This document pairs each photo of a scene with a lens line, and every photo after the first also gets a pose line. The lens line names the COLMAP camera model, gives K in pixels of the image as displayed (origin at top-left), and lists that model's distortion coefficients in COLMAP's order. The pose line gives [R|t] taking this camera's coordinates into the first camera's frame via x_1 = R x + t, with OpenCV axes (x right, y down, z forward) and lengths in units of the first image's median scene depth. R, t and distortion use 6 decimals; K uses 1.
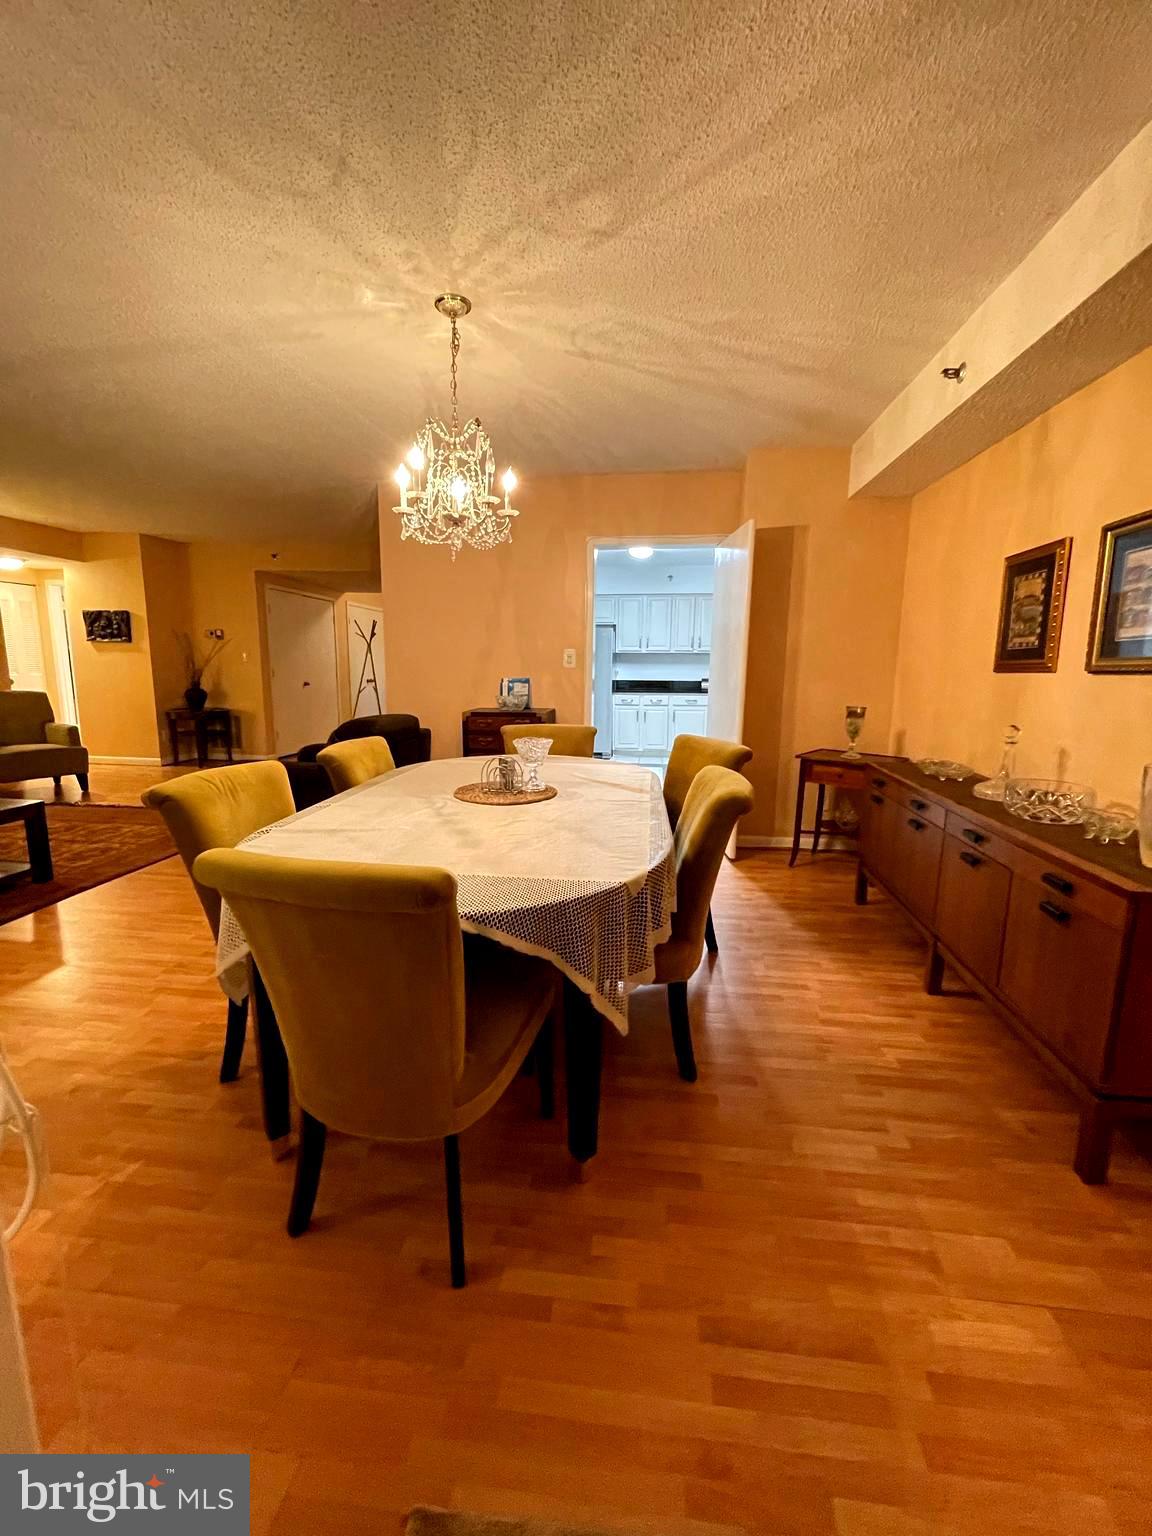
lens RADIAL K [[619.9, 0, 576.3], [0, 619.9, 765.4], [0, 0, 1]] dist [-0.003661, 0.000672]
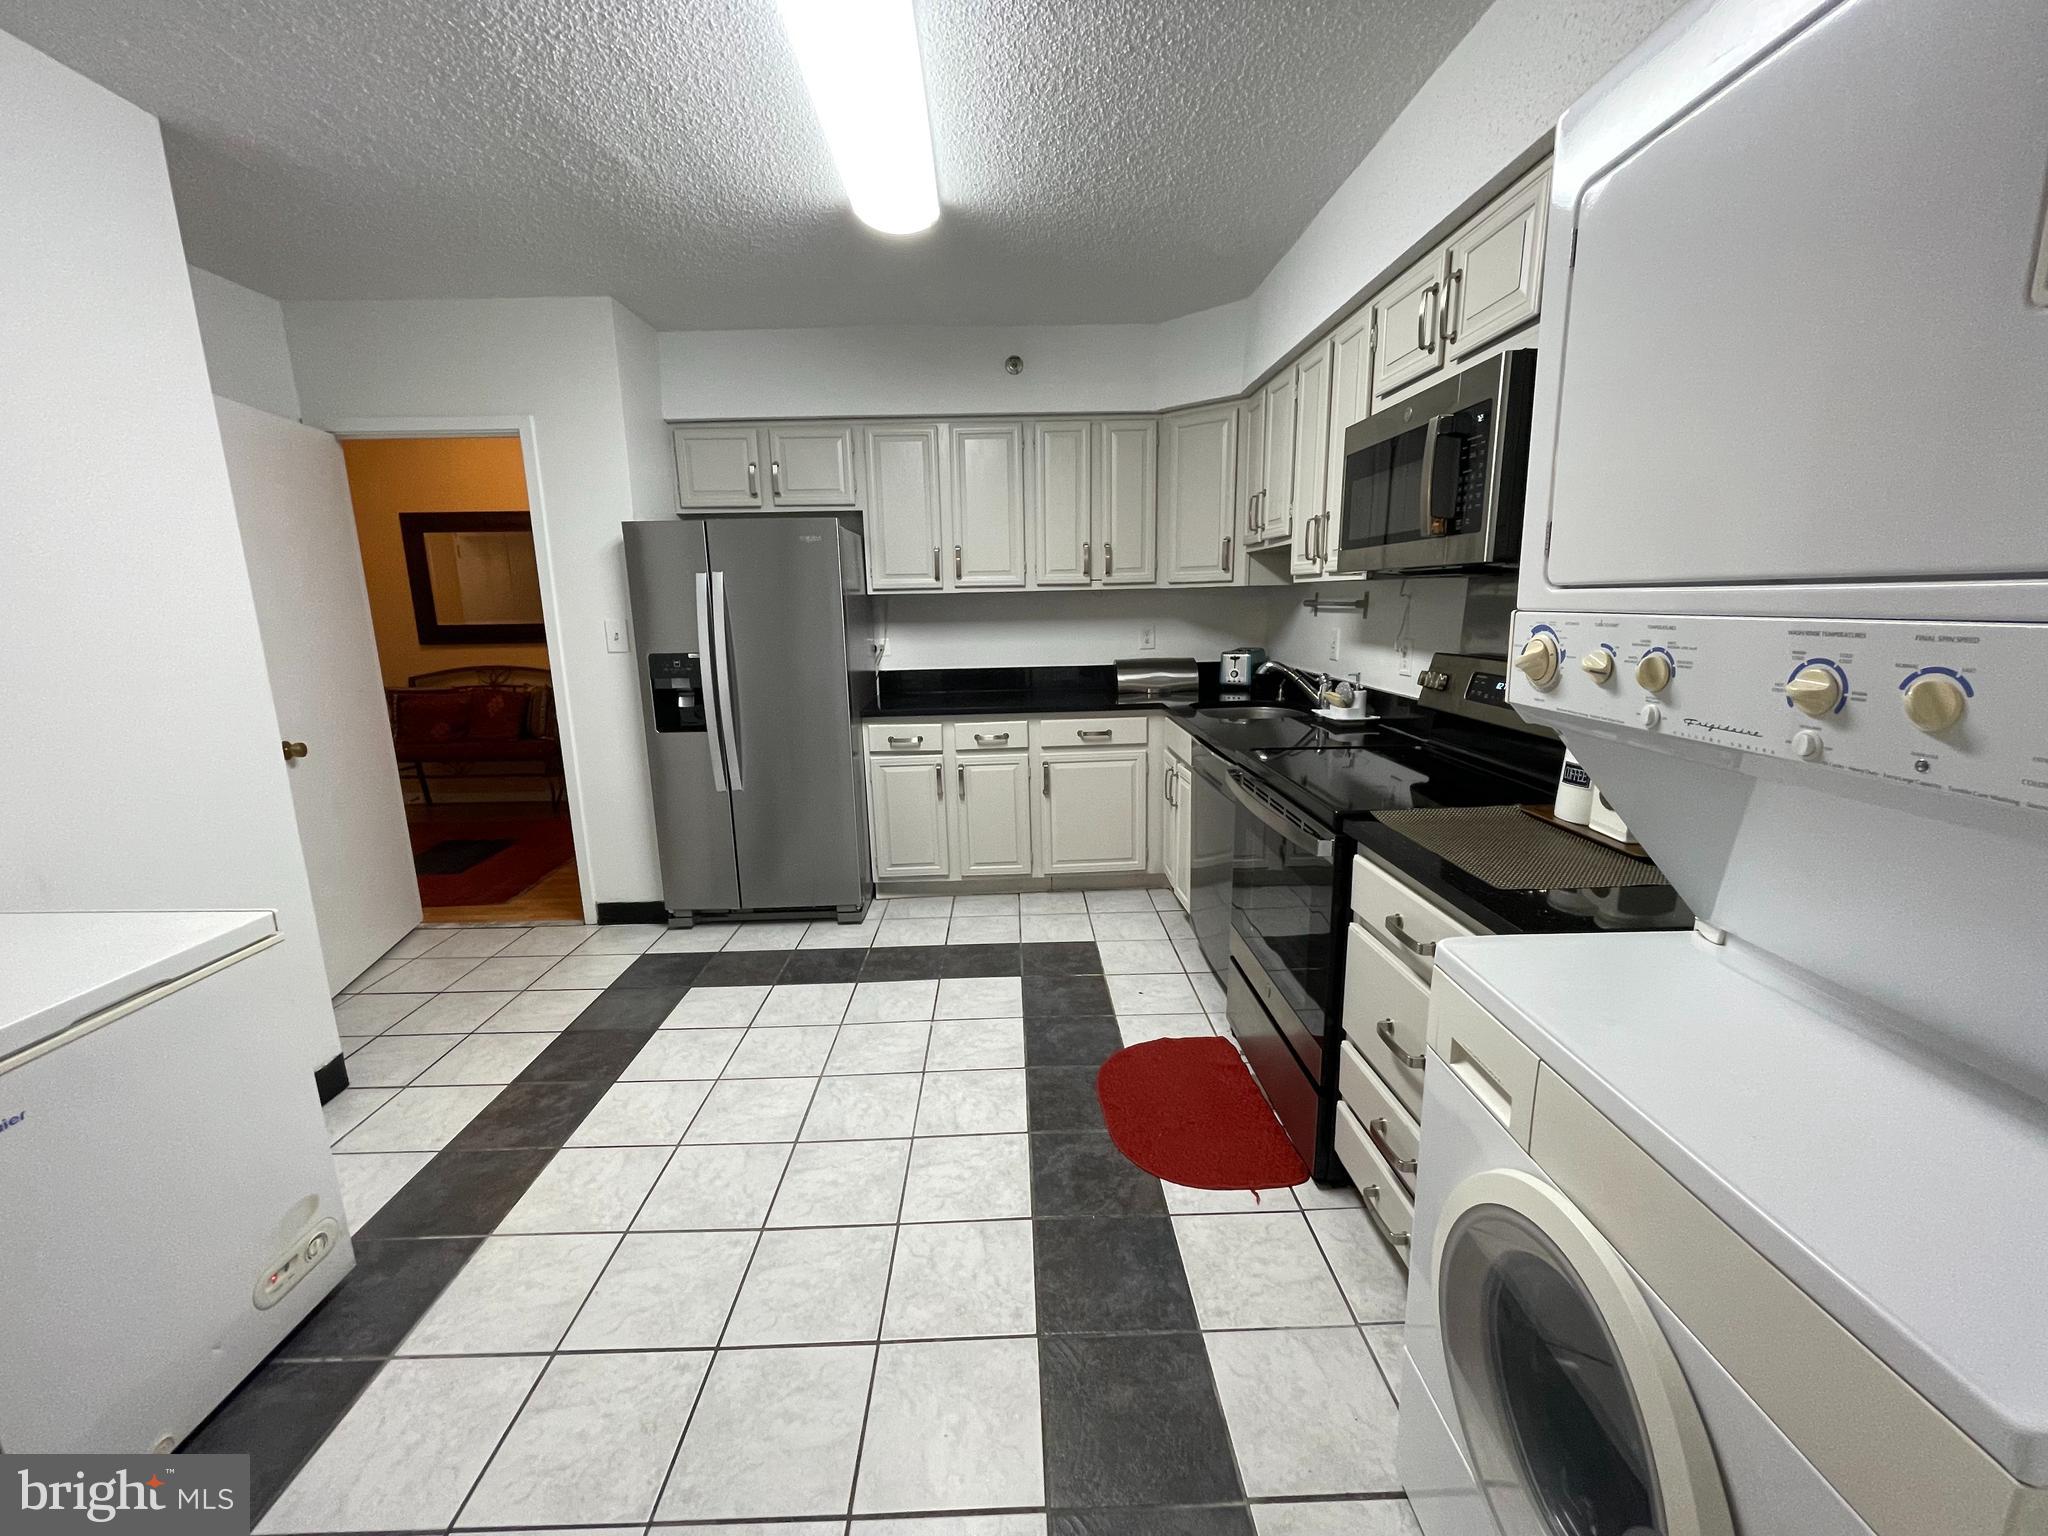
lens RADIAL K [[826.5, 0, 1024.9], [0, 826.5, 770.6], [0, 0, 1]] dist [-0.003661, 0.000672]
pose [[0.988403, -0.057953, 0.140362, 0.101713], [0.051233, 0.997382, 0.051028, -0.132944], [-0.142951, -0.043245, 0.988784, 0.680775]]
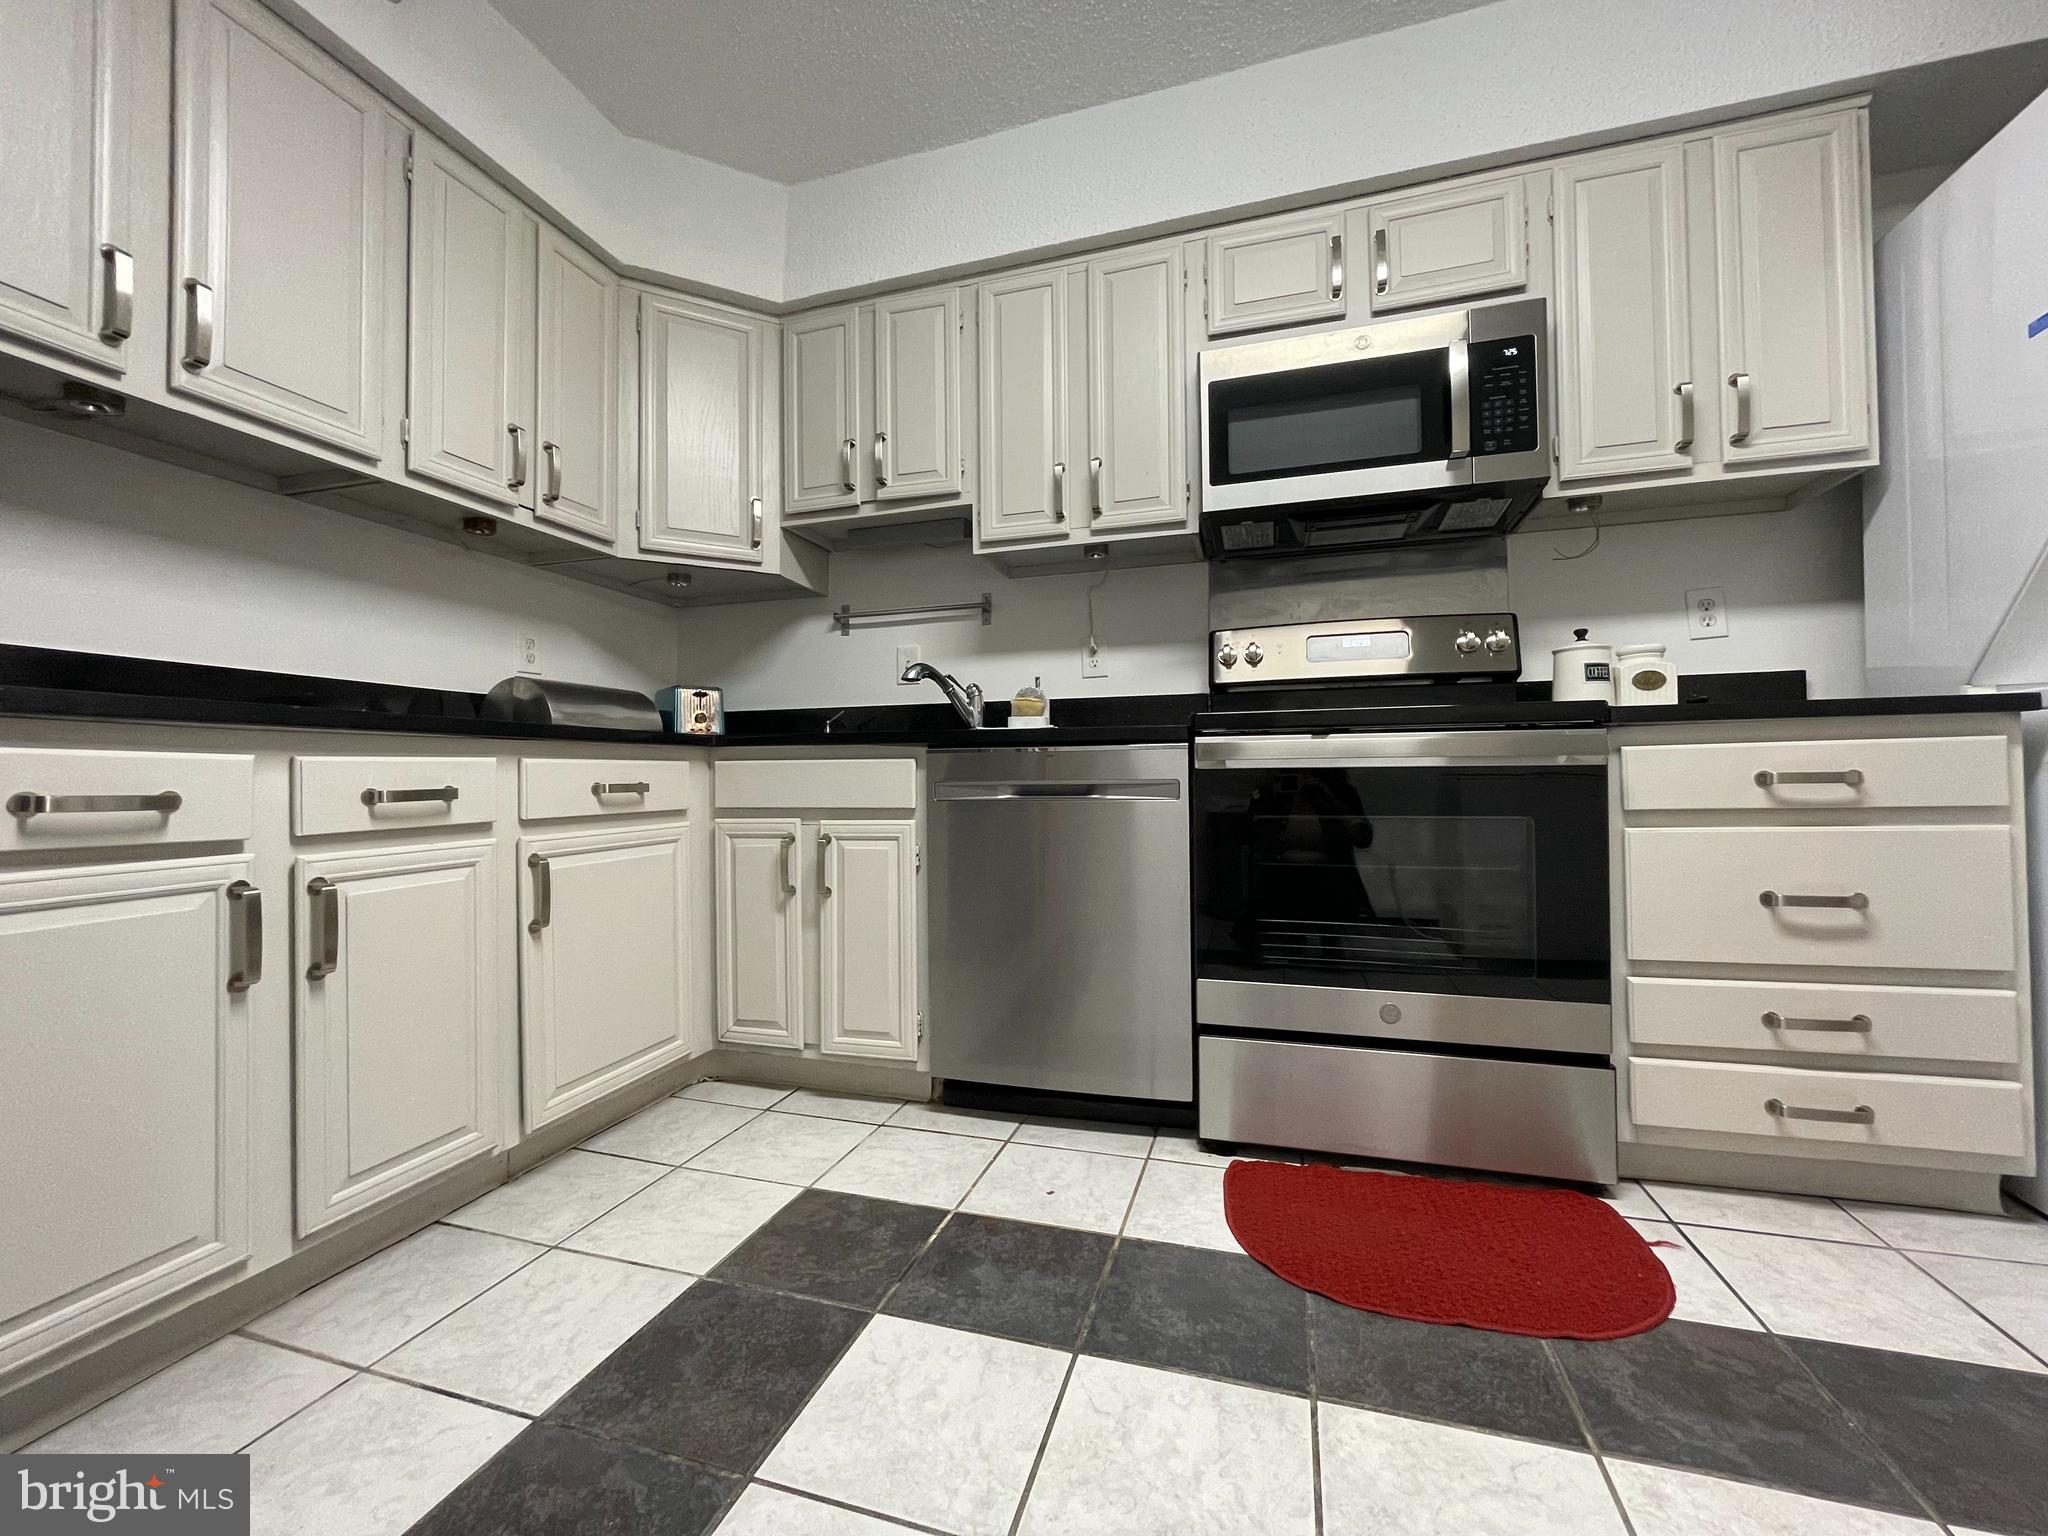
lens RADIAL K [[826.5, 0, 1021.6], [0, 826.5, 768.8], [0, 0, 1]] dist [-0.003661, 0.000672]
pose [[0.178774, 0.003296, 0.983885, -0.017173], [0.168992, 0.985031, -0.034006, -0.102097], [-0.969269, 0.172348, 0.175541, 1.047455]]
